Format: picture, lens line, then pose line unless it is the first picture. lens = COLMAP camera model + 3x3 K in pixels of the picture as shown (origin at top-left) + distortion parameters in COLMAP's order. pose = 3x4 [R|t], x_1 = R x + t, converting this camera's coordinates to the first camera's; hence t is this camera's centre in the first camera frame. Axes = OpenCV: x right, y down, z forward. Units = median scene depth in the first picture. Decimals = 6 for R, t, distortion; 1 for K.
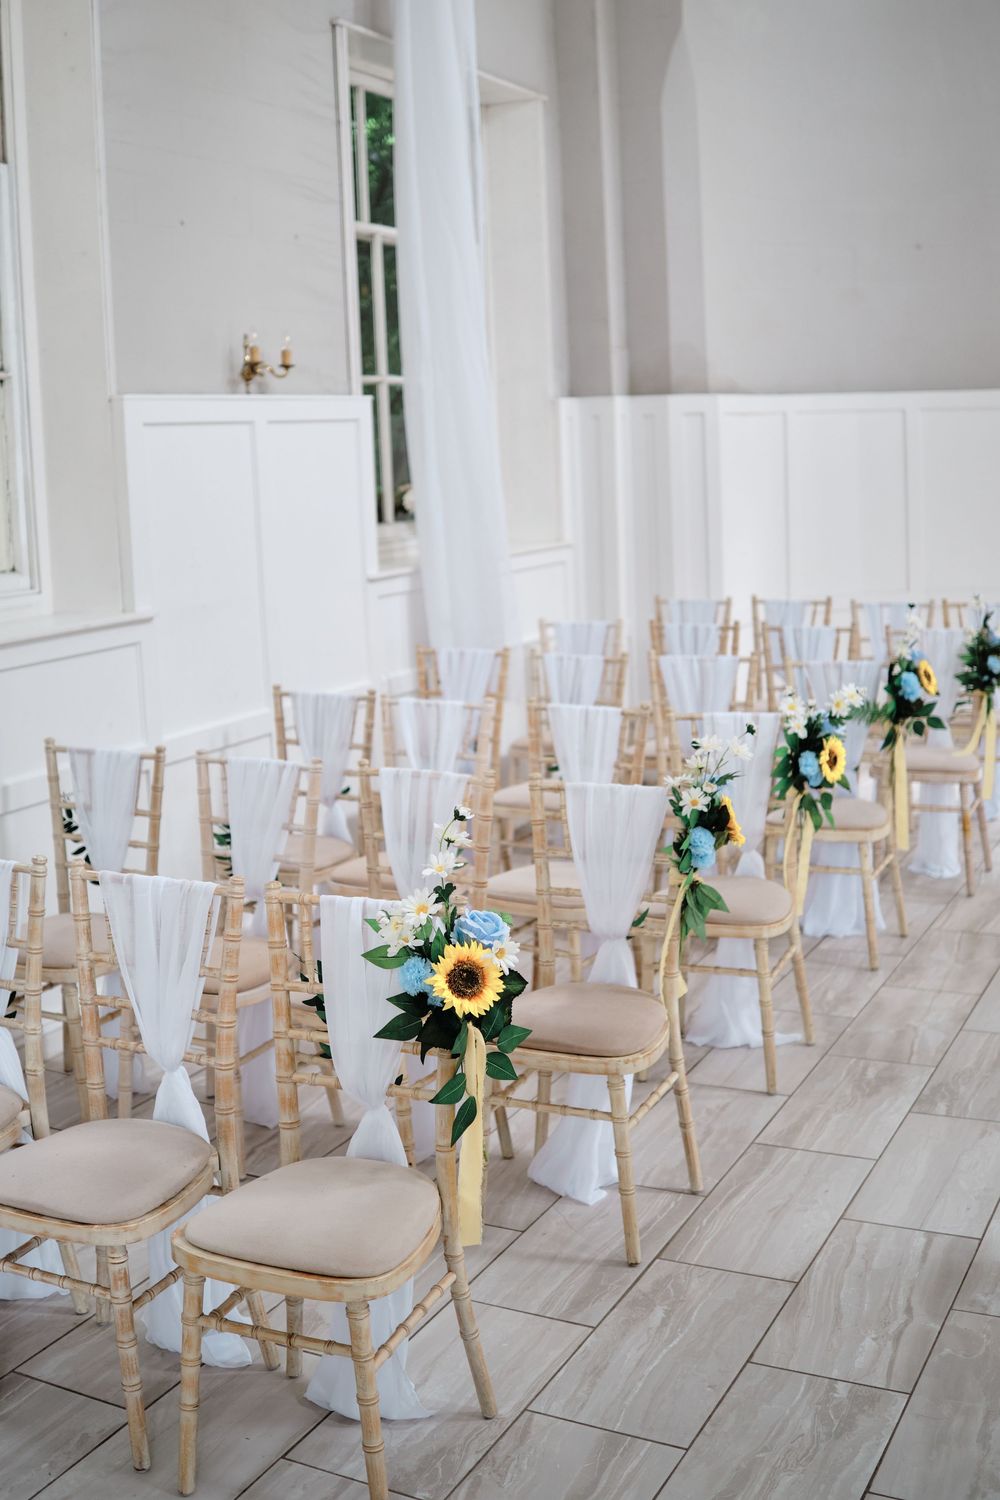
lens RADIAL K [[1647.3, 0, 501.0], [0, 1647.3, 663.4], [0, 0, 1]] dist [-0.152044, 0.006314]
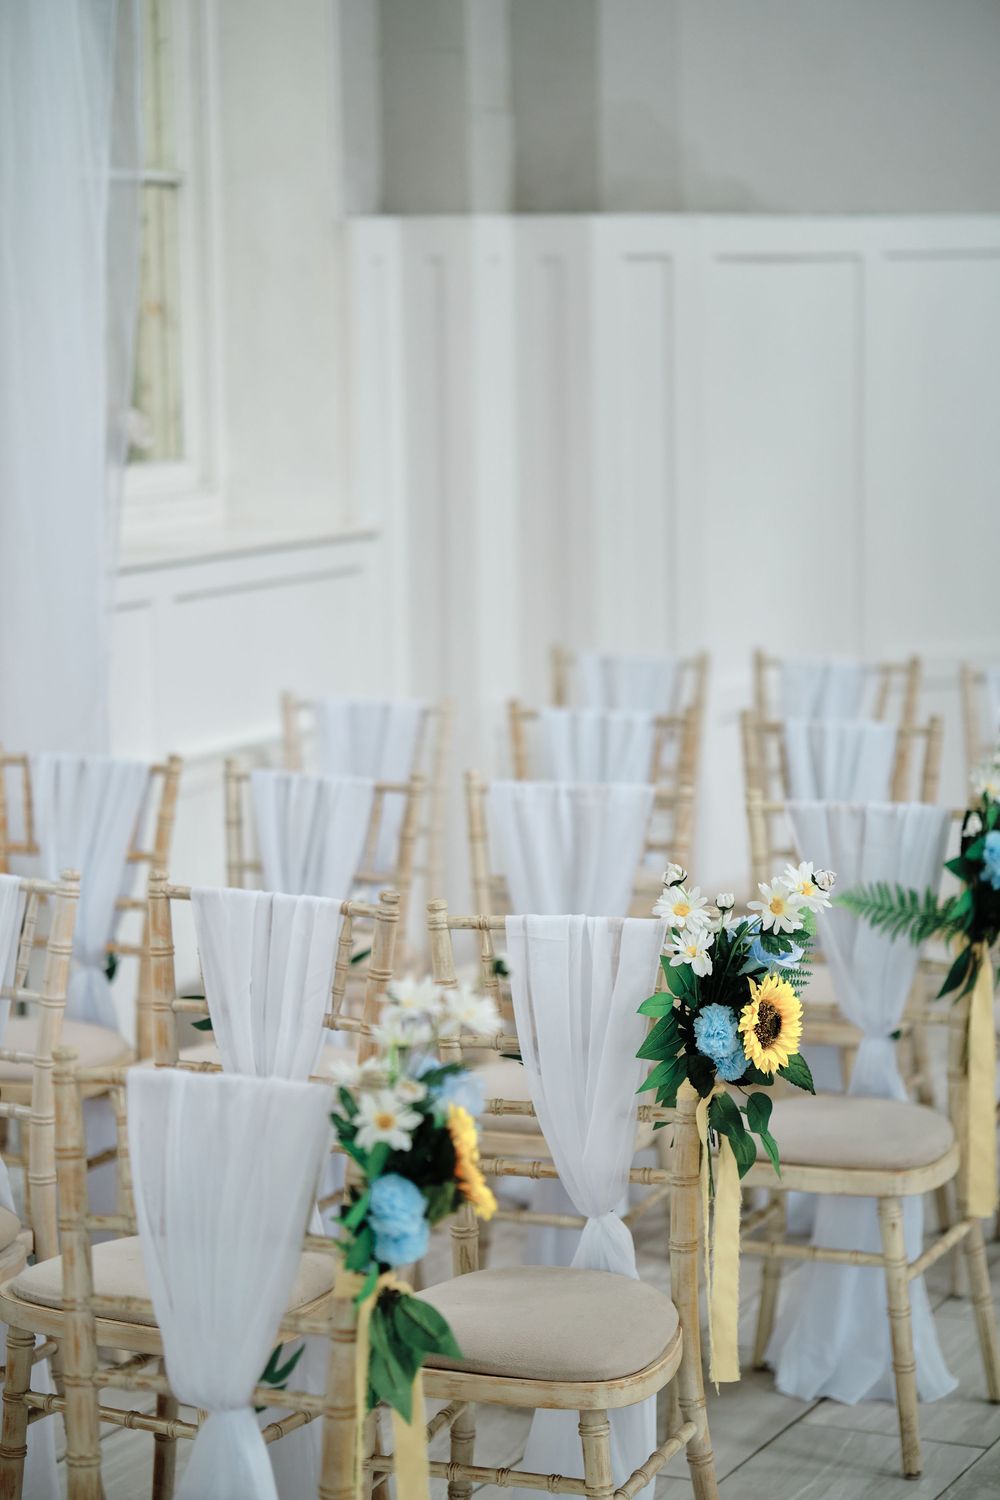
lens RADIAL K [[3484.6, 0, 500.0], [0, 3484.6, 750.0], [0, 0, 1]] dist [0.070039, 0.341112]
pose [[0.999356, 0.021714, 0.028579, 0.084816], [-0.021619, 0.999760, -0.003621, -0.012051], [-0.028650, 0.003000, 0.999585, 0.010669]]
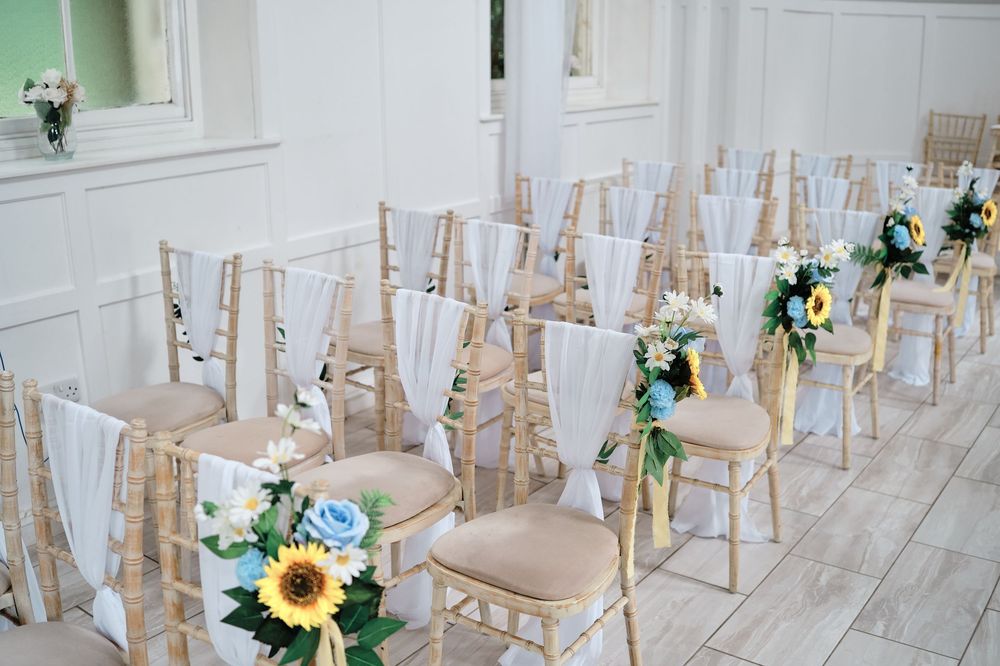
lens RADIAL K [[1011.6, 0, 500.0], [0, 1011.6, 333.0], [0, 0, 1]] dist [-0.151028, 0.030014]
pose [[0.986645, 0.077598, -0.143215, 0.077252], [-0.054658, 0.985976, 0.157683, -0.015472], [0.153442, -0.147749, 0.977050, 0.266631]]
